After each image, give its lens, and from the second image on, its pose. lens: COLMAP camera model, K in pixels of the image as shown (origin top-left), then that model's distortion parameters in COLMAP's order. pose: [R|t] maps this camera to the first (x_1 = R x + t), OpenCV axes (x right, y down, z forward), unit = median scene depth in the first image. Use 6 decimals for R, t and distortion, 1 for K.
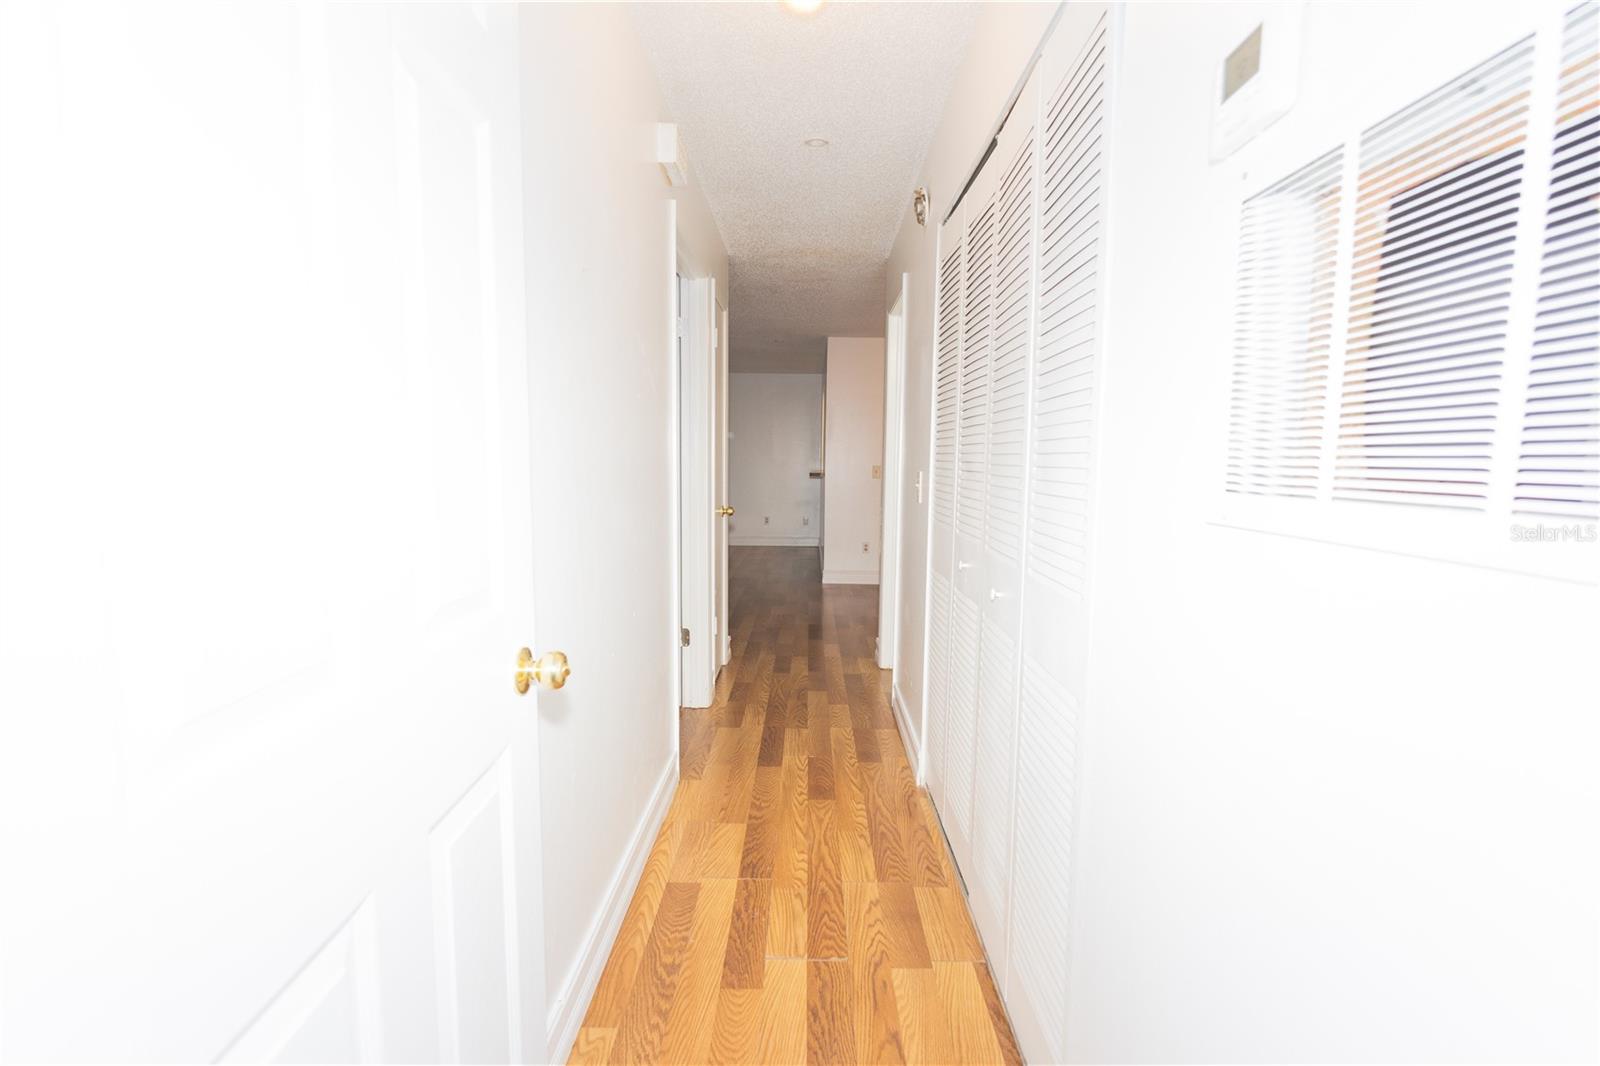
lens RADIAL K [[716.0, 0, 797.8], [0, 716.0, 524.6], [0, 0, 1]] dist [0.002974, 0.001167]
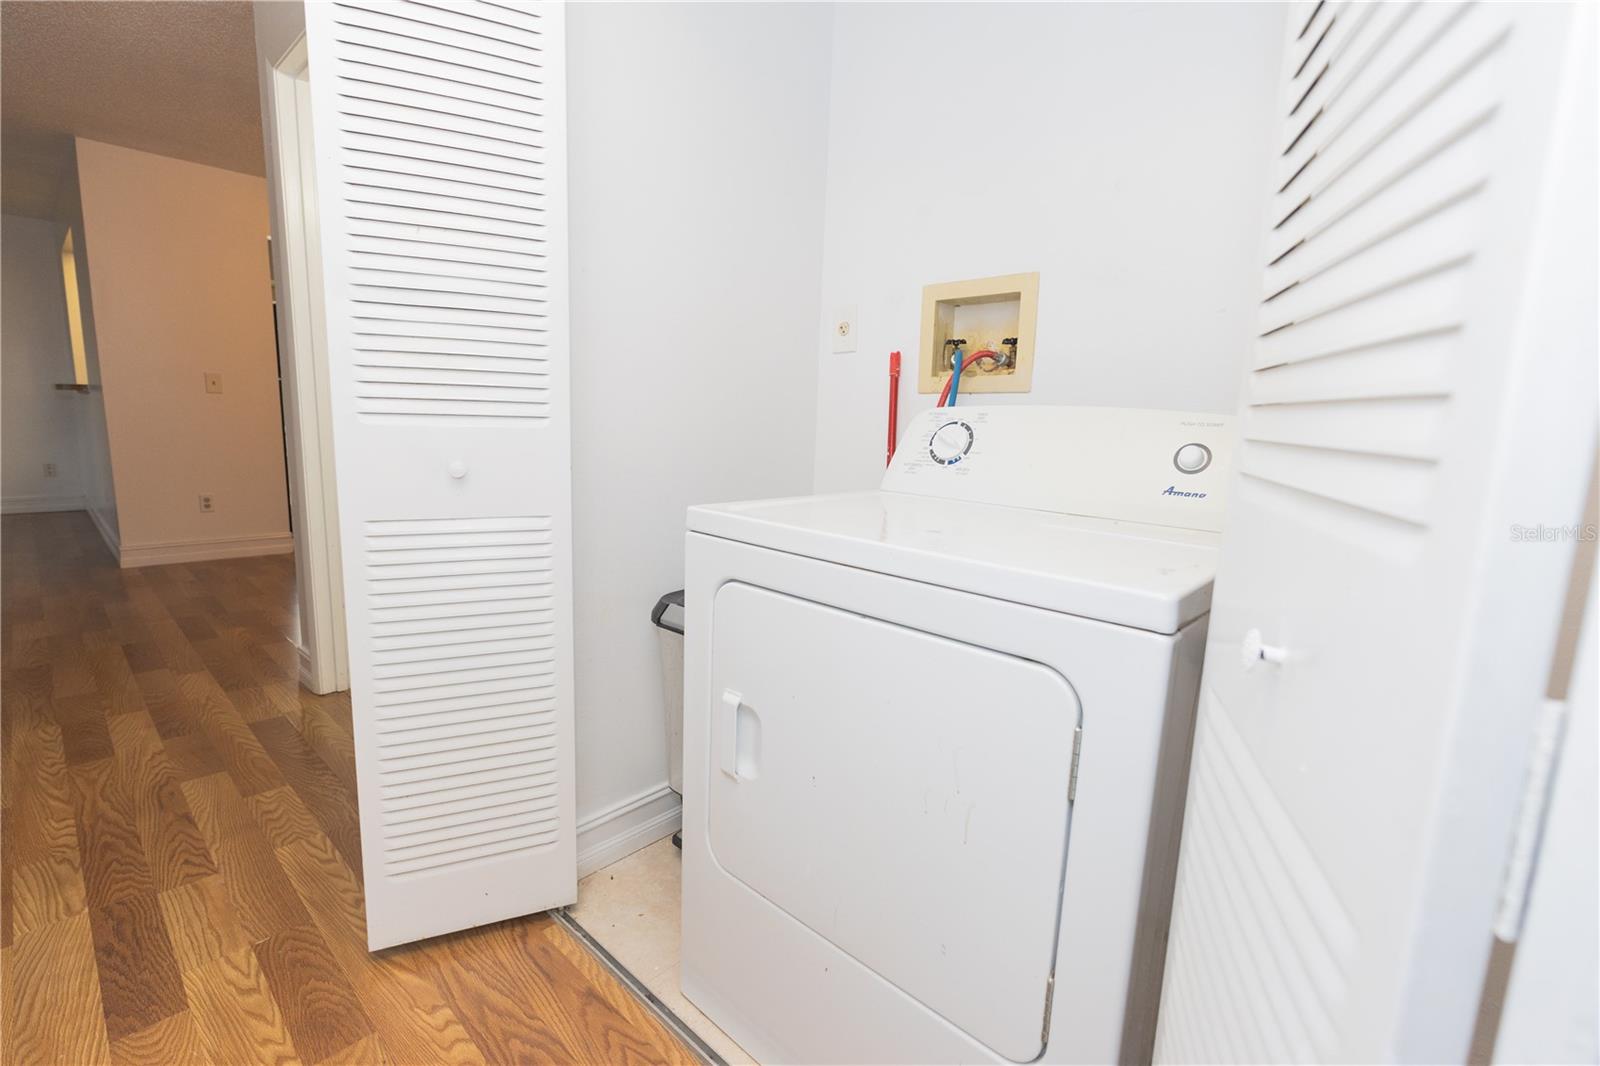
lens RADIAL K [[716.0, 0, 797.8], [0, 716.0, 524.6], [0, 0, 1]] dist [0.002974, 0.001167]
pose [[0.667912, -0.102553, 0.737141, -0.053736], [0.040985, 0.994026, 0.101155, 0.016115], [-0.743111, -0.037351, 0.668125, 0.358738]]
